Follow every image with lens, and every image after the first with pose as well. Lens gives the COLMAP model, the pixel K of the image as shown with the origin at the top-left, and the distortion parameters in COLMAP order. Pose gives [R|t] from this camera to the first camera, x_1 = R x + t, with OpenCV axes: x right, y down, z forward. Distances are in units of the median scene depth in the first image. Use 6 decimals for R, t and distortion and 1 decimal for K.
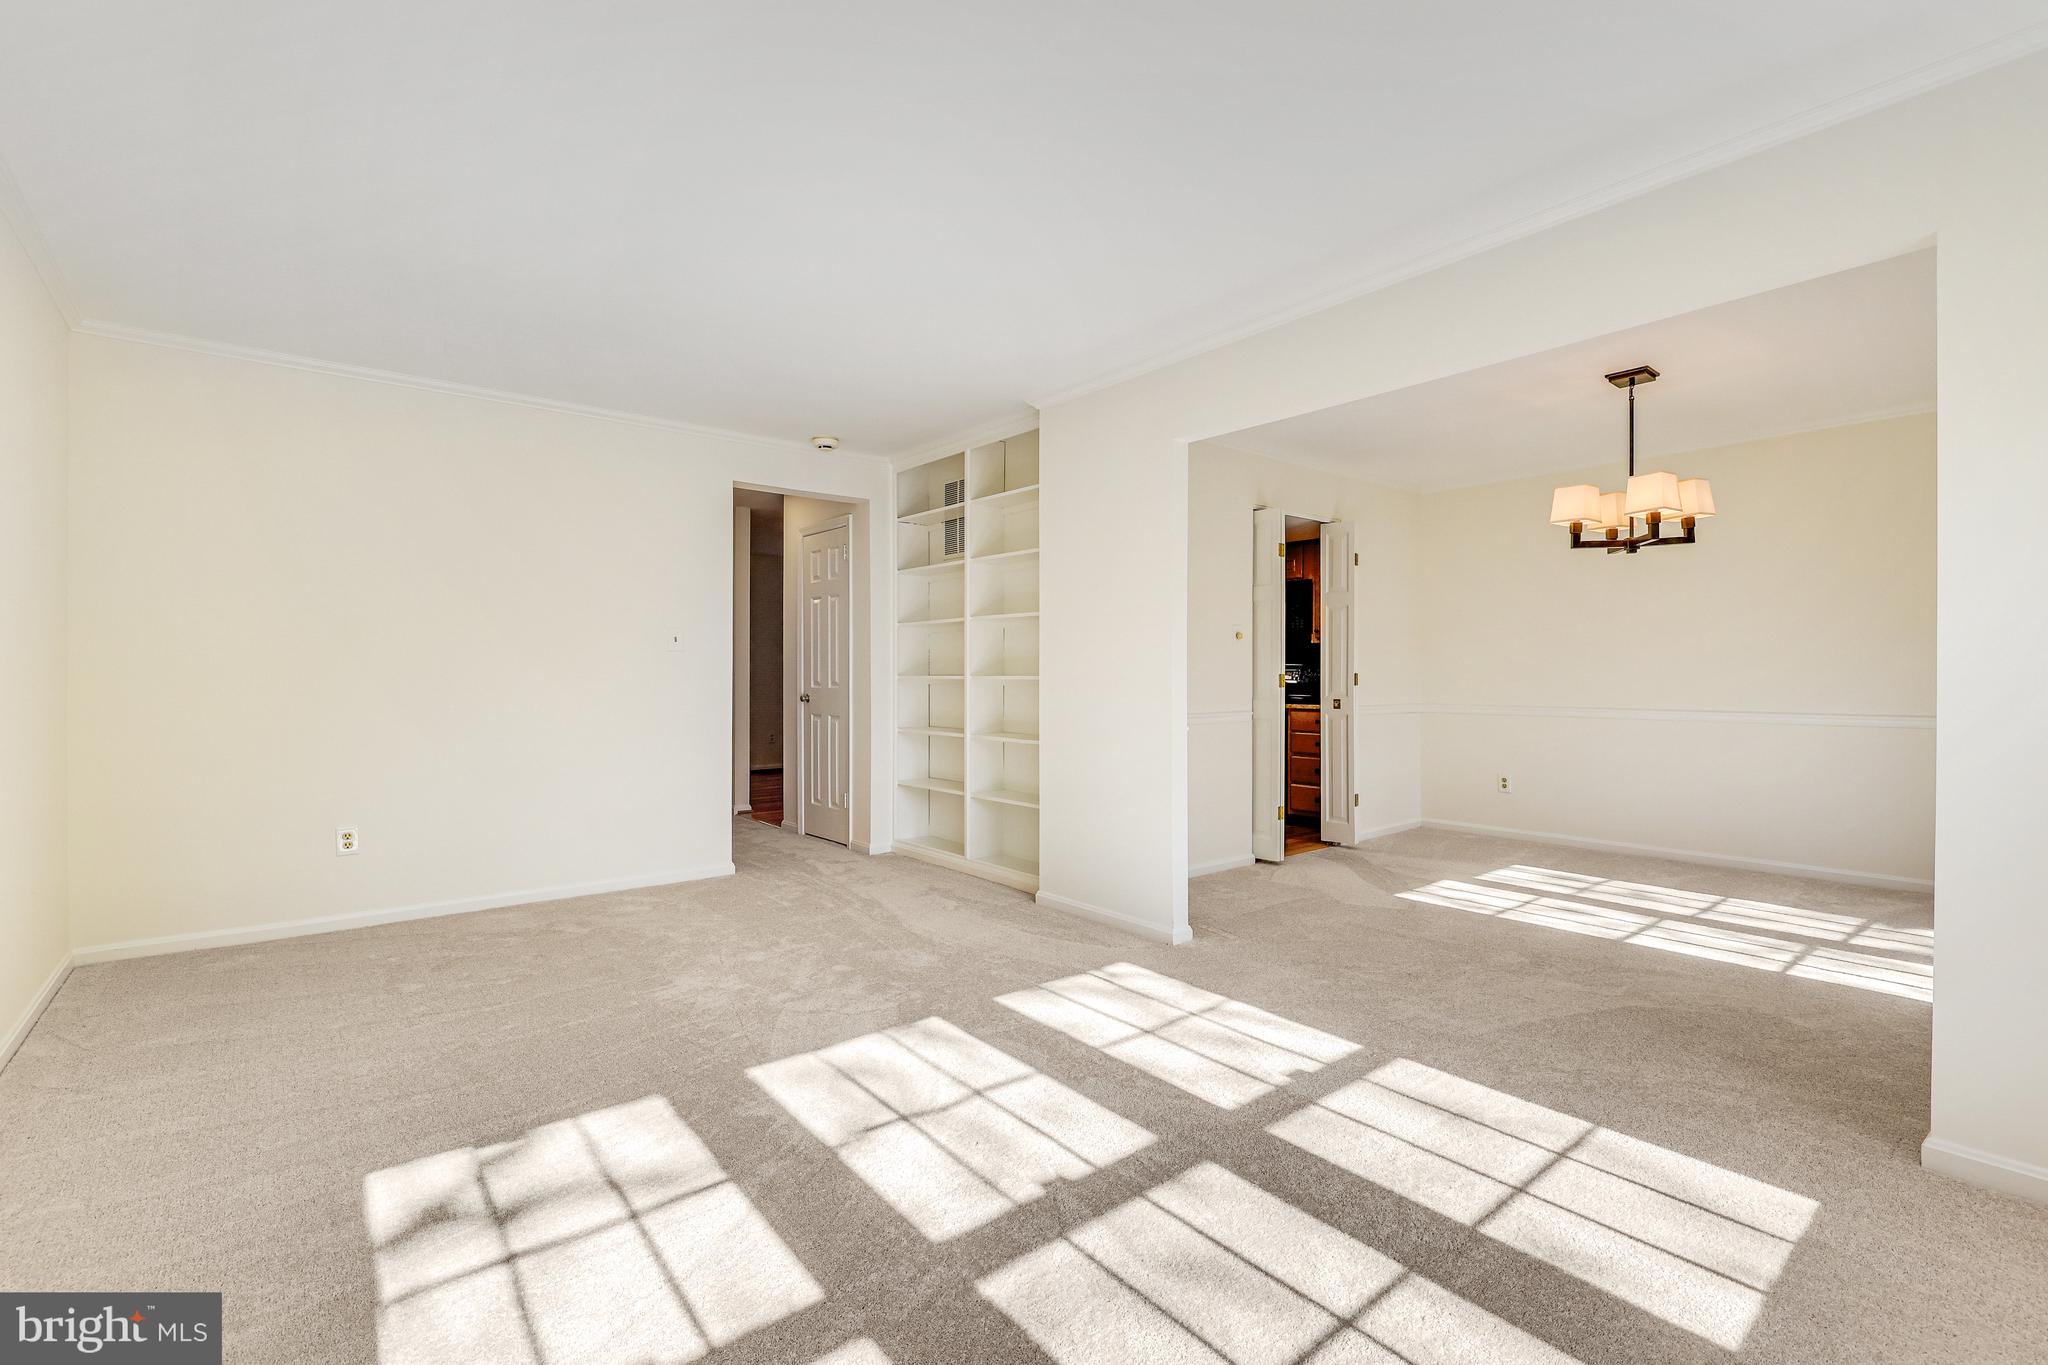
lens RADIAL K [[988.8, 0, 1022.2], [0, 988.8, 676.0], [0, 0, 1]] dist [0.002554, 0.000259]
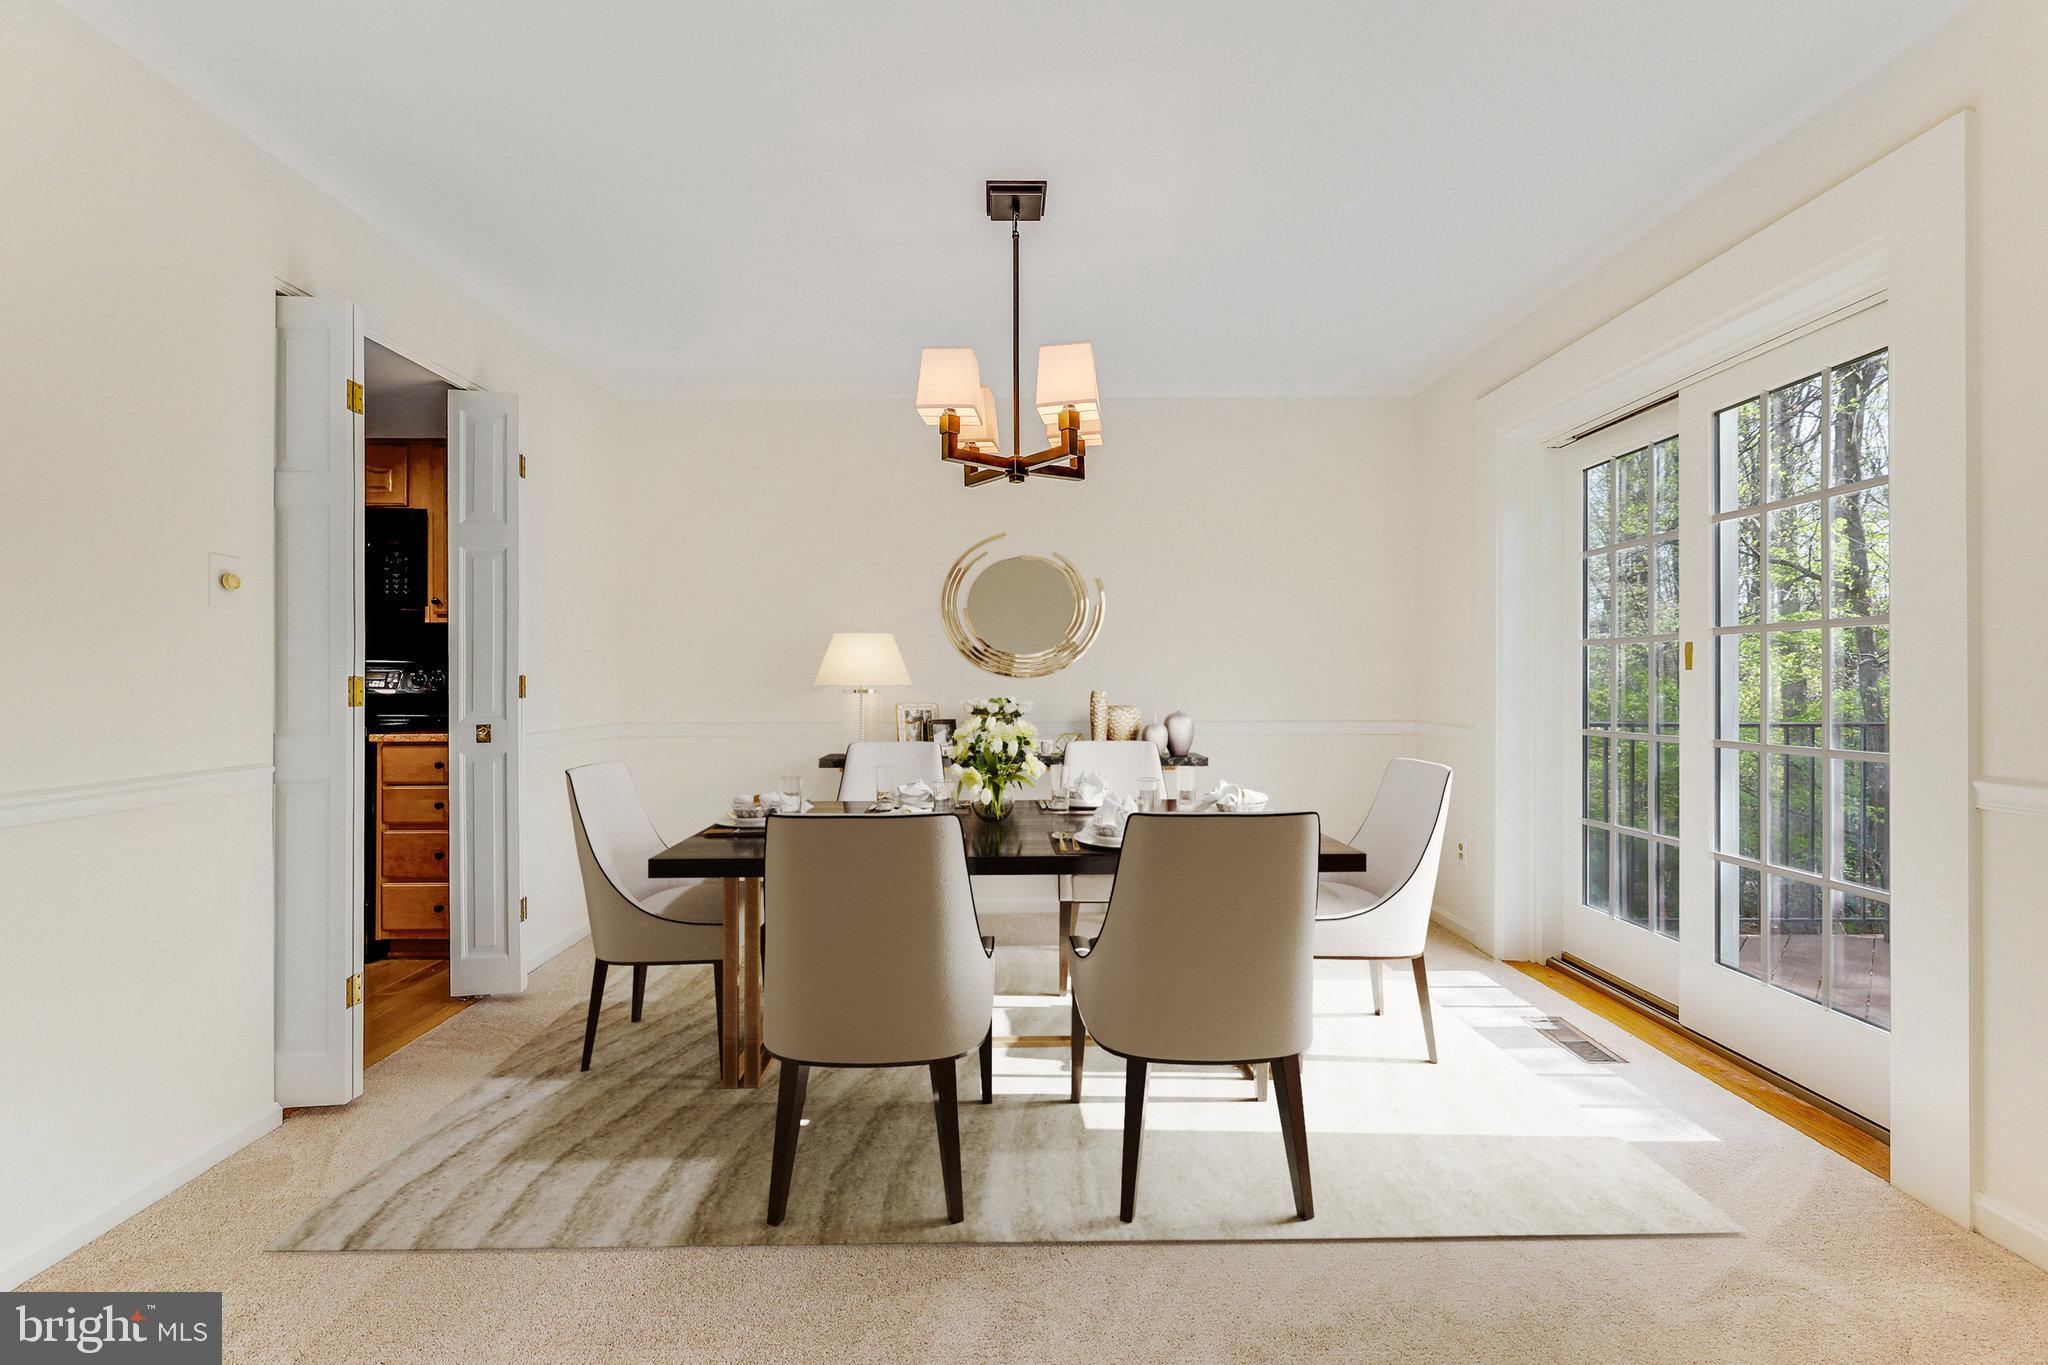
lens RADIAL K [[892.0, 0, 1018.3], [0, 892.0, 678.1], [0, 0, 1]] dist [0.001960, 0.000167]
pose [[0.634754, -0.000206, 0.772714, 0.129168], [0.007497, 0.999955, -0.005892, 0.003656], [-0.772678, 0.009533, 0.634727, 0.471297]]
